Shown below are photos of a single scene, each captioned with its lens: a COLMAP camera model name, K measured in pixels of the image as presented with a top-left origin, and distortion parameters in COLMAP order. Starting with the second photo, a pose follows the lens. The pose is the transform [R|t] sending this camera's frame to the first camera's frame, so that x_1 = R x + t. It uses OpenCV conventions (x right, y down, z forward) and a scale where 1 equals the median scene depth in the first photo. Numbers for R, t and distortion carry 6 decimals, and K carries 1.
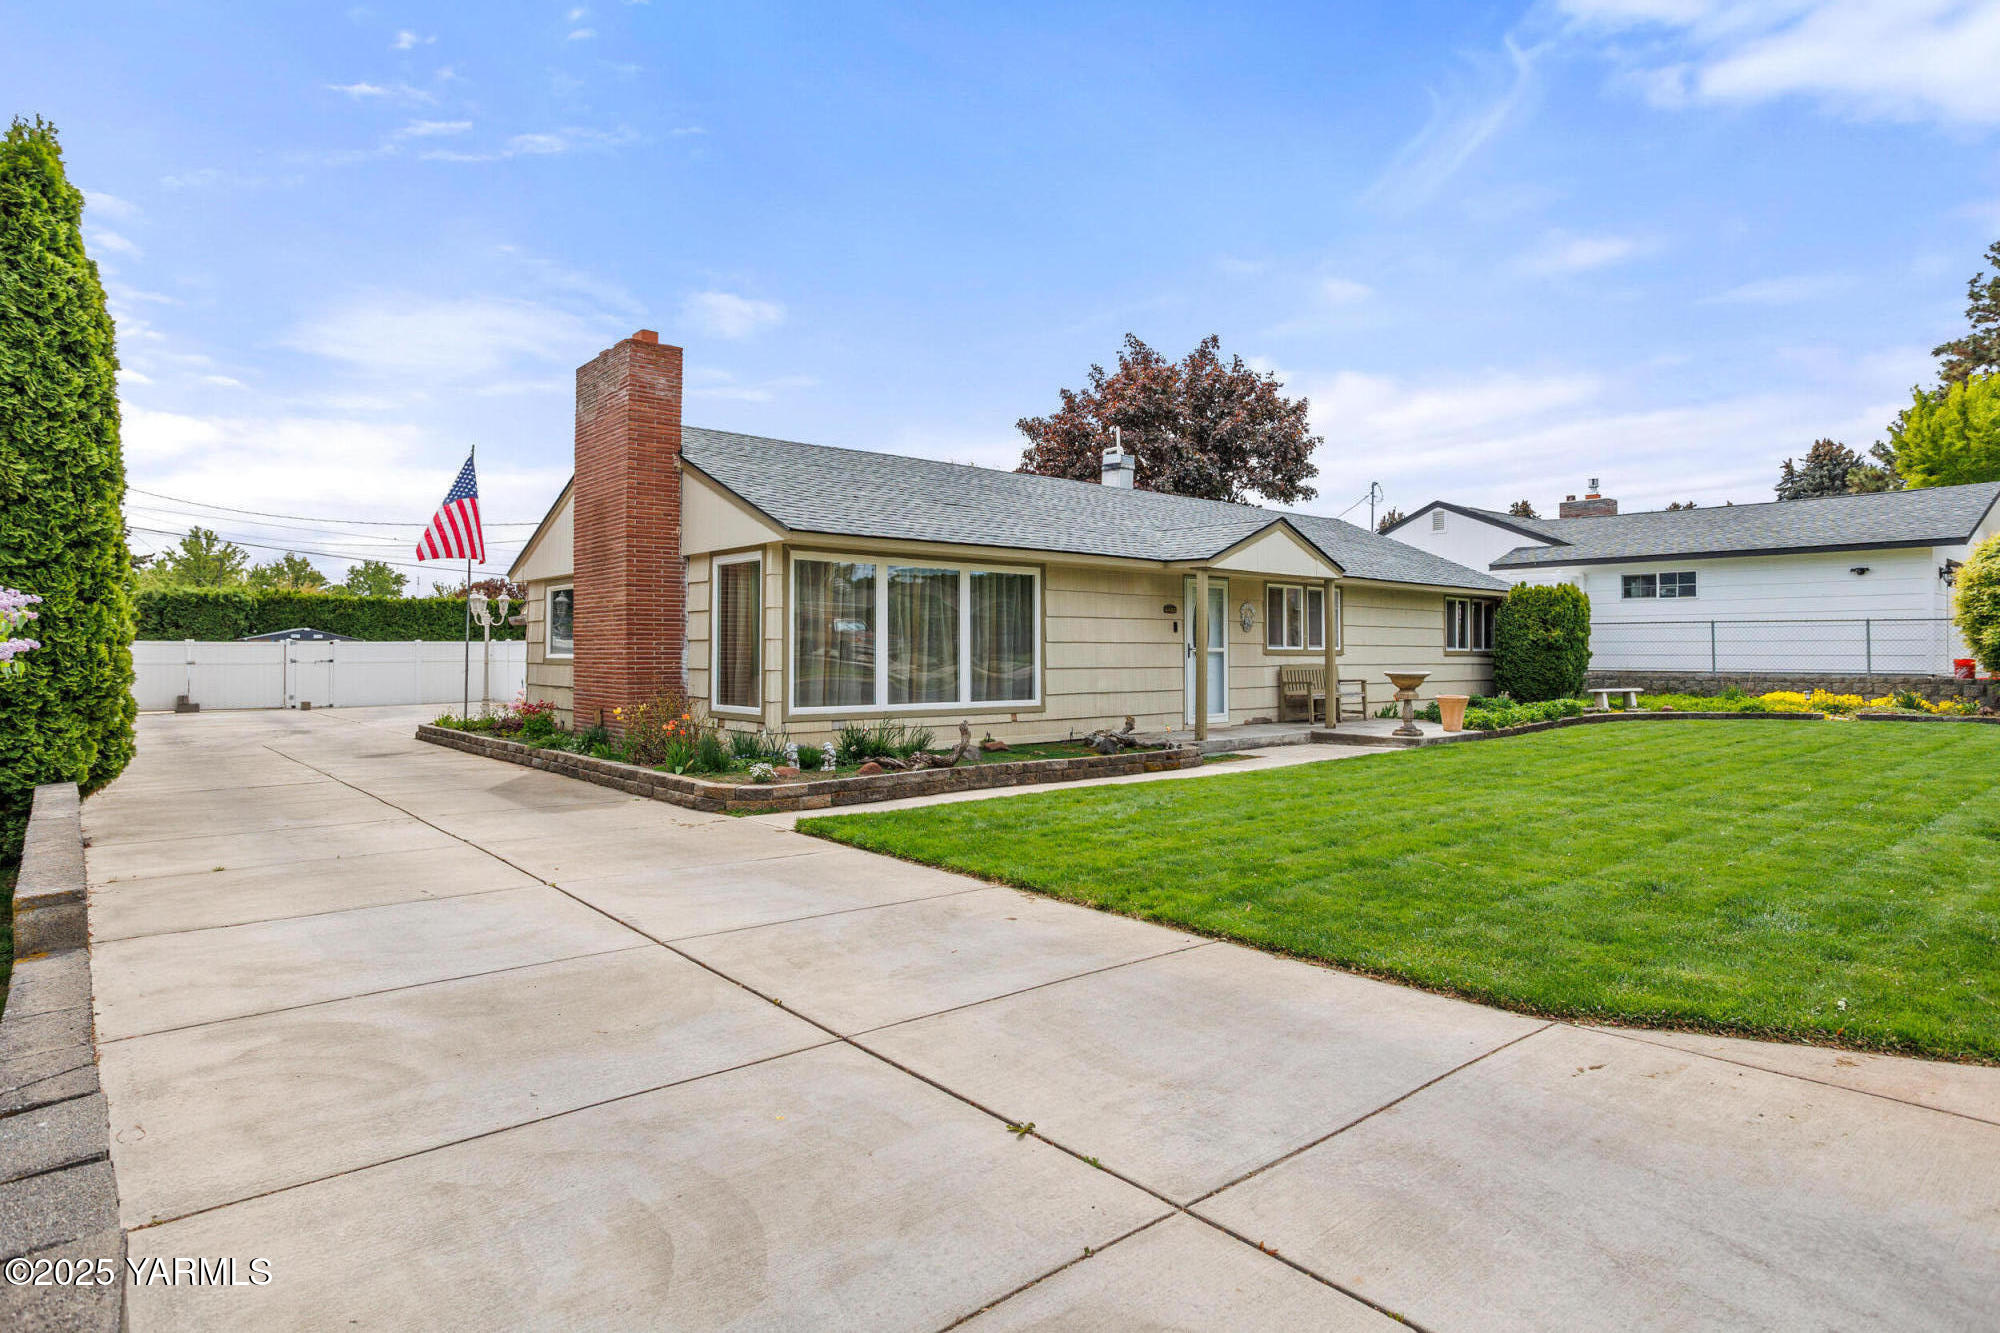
lens RADIAL K [[1144.7, 0, 1009.1], [0, 1144.7, 628.9], [0, 0, 1]] dist [-0.055334, 0.046855]
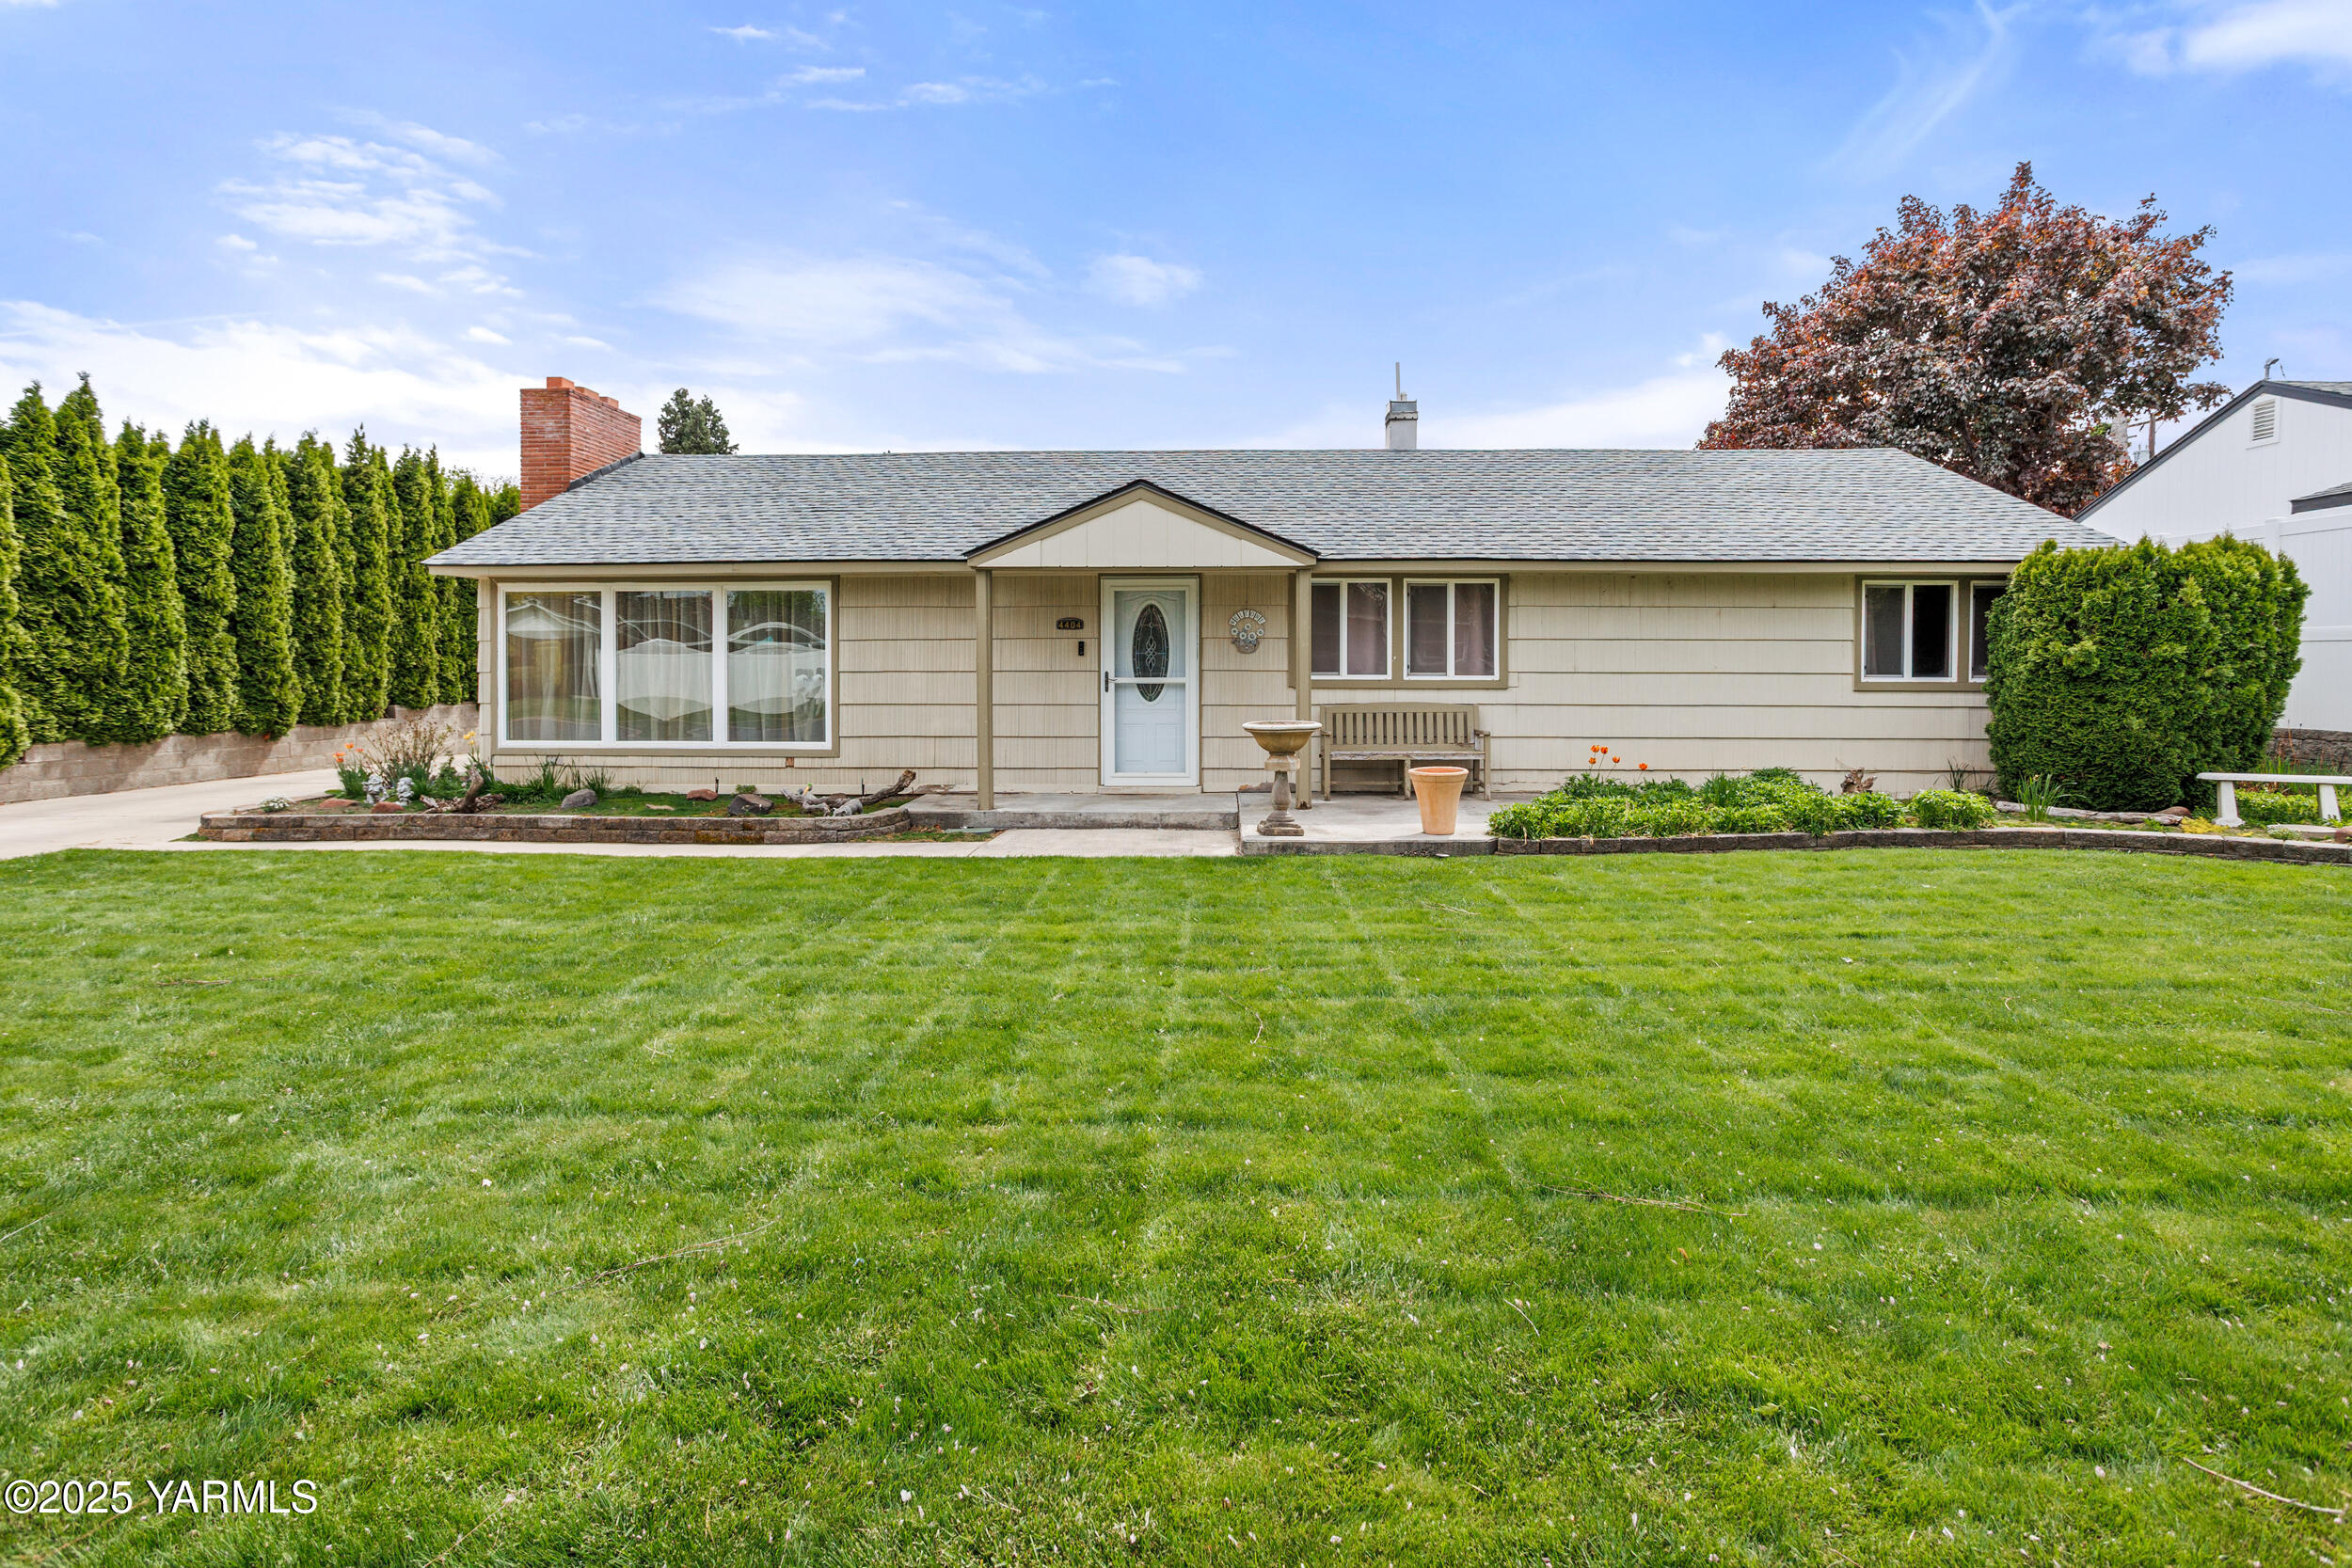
lens RADIAL K [[1113.7, 0, 1177.0], [0, 1113.7, 773.8], [0, 0, 1]] dist [-0.046012, 0.024851]
pose [[0.714946, 0.064058, -0.696239, 0.627269], [0.016435, 0.993979, 0.108329, 0.001625], [0.698986, -0.088893, 0.709589, 0.499342]]
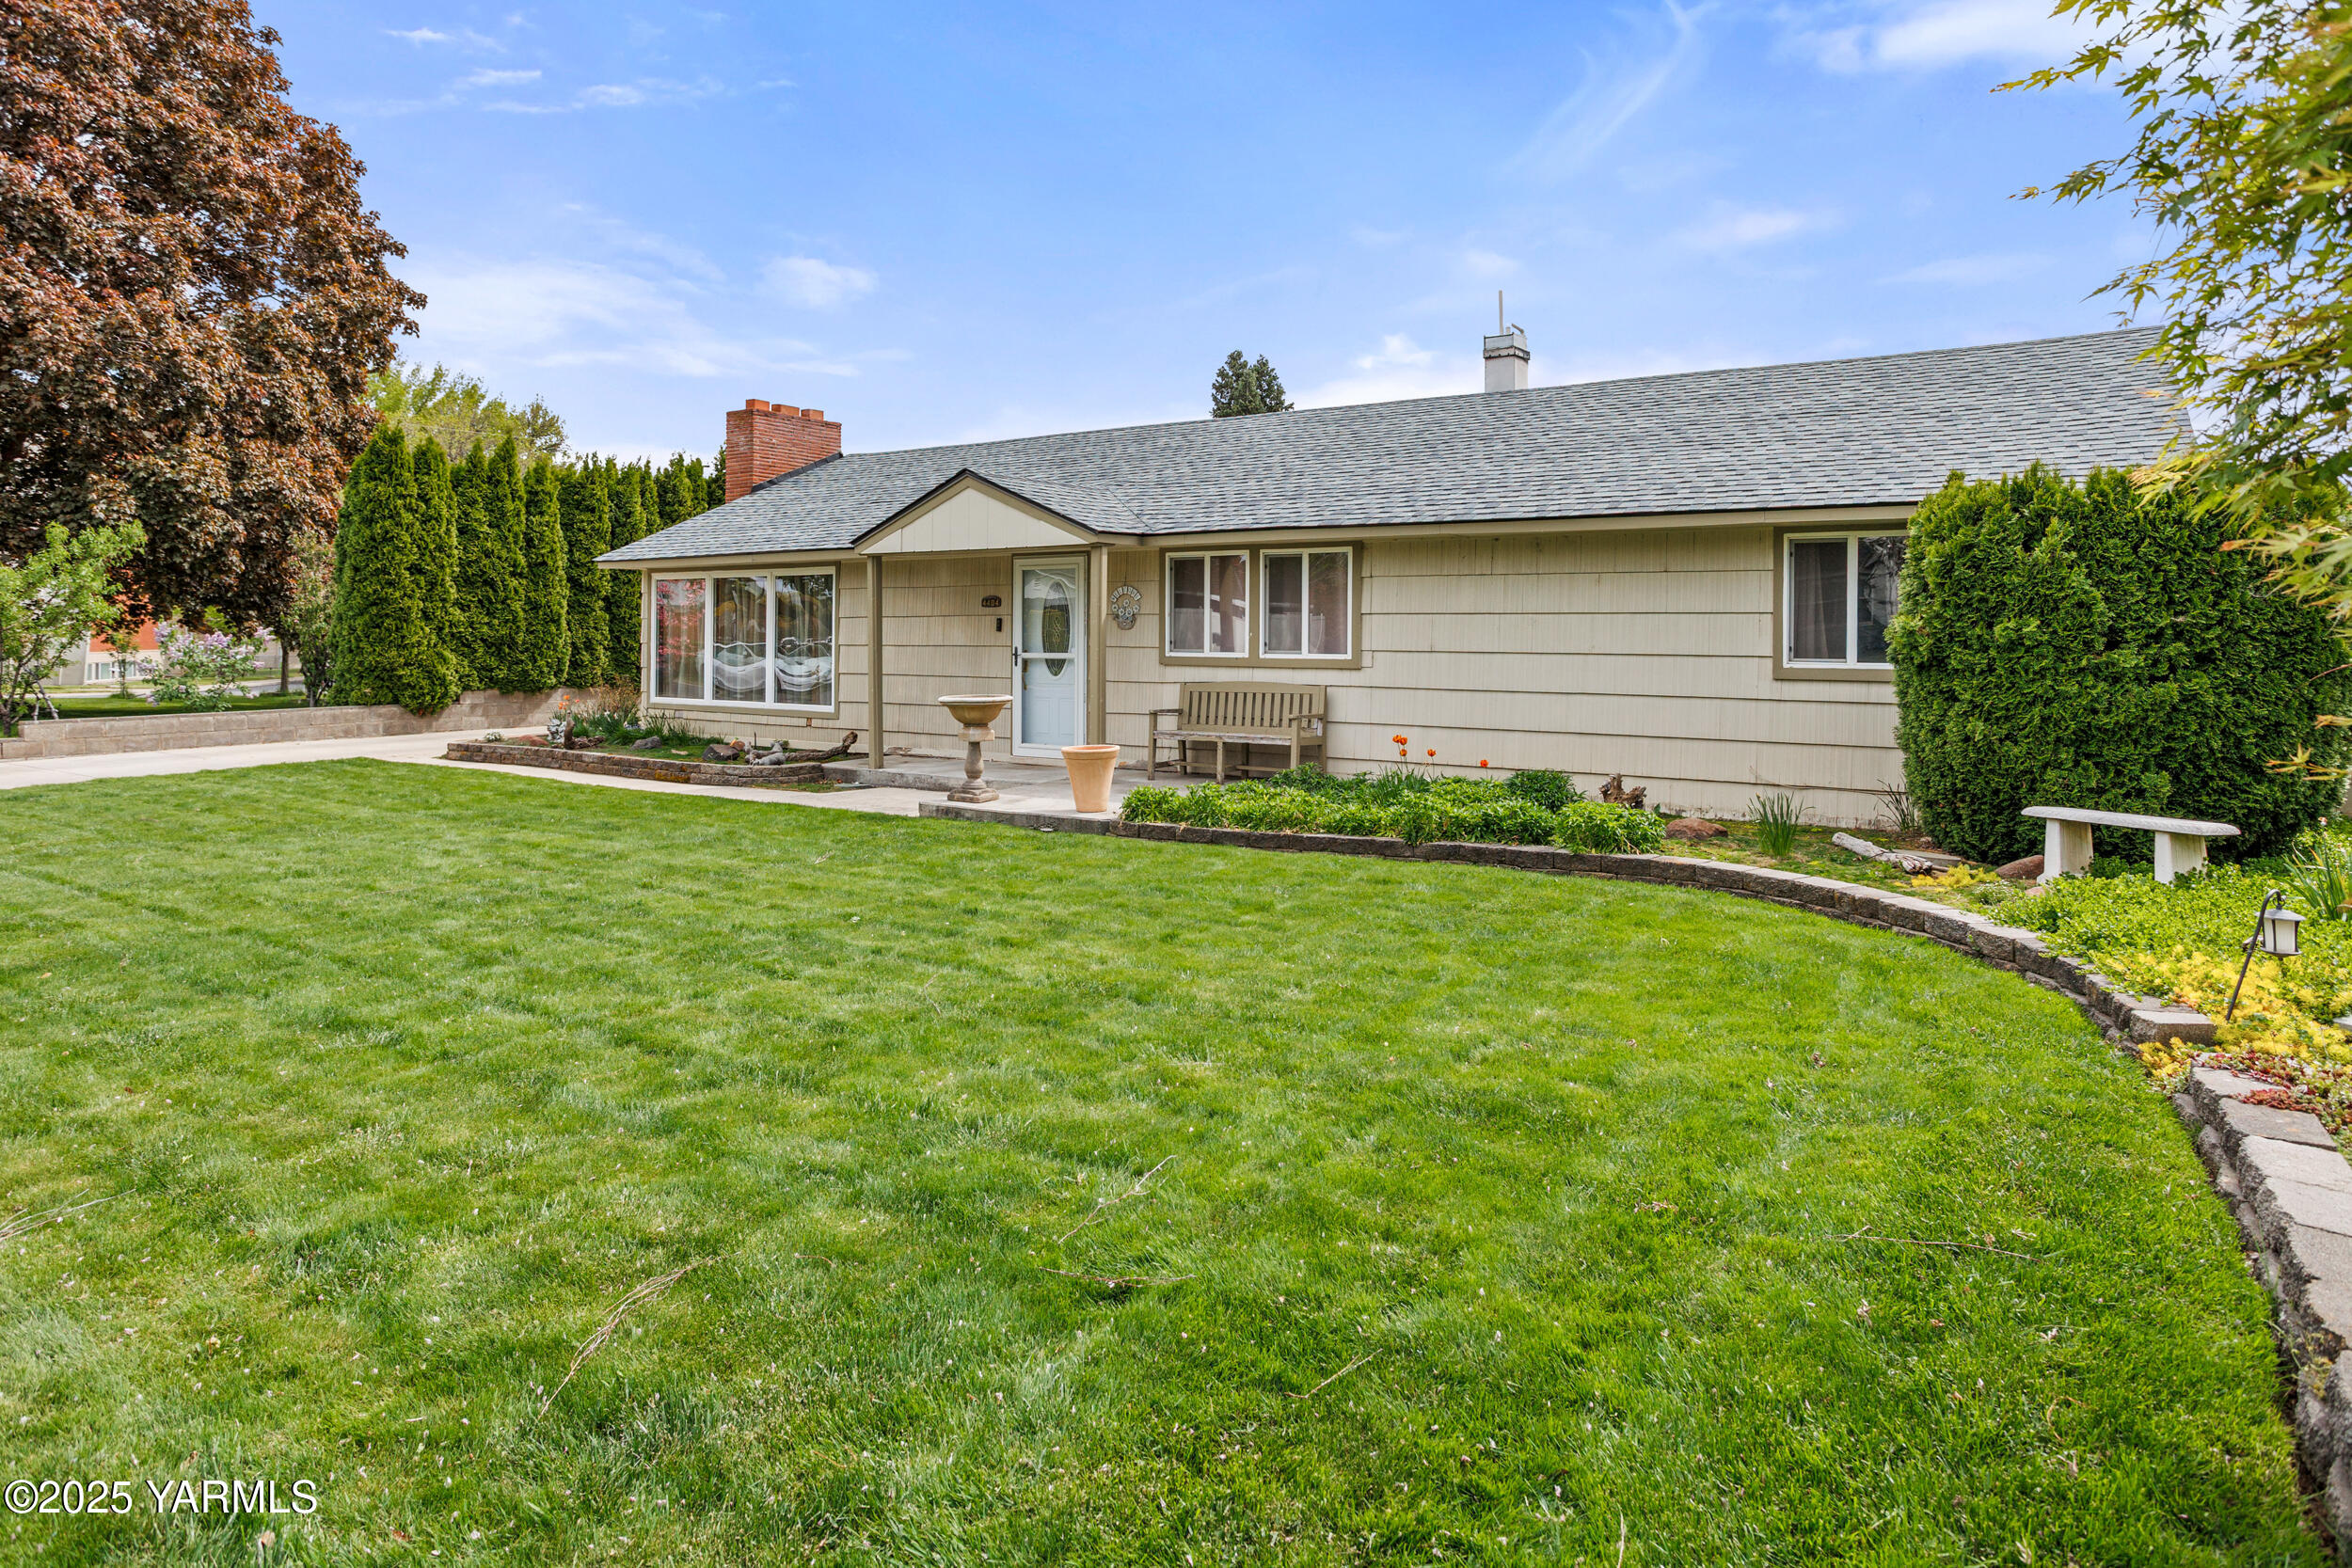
lens RADIAL K [[1287.3, 0, 1185.9], [0, 1287.3, 754.0], [0, 0, 1]] dist [-0.050061, 0.040824]
pose [[0.264199, 0.086112, -0.960616, 0.928724], [0.016089, 0.995474, 0.093662, 0.005213], [0.964334, -0.040201, 0.261618, 0.825128]]
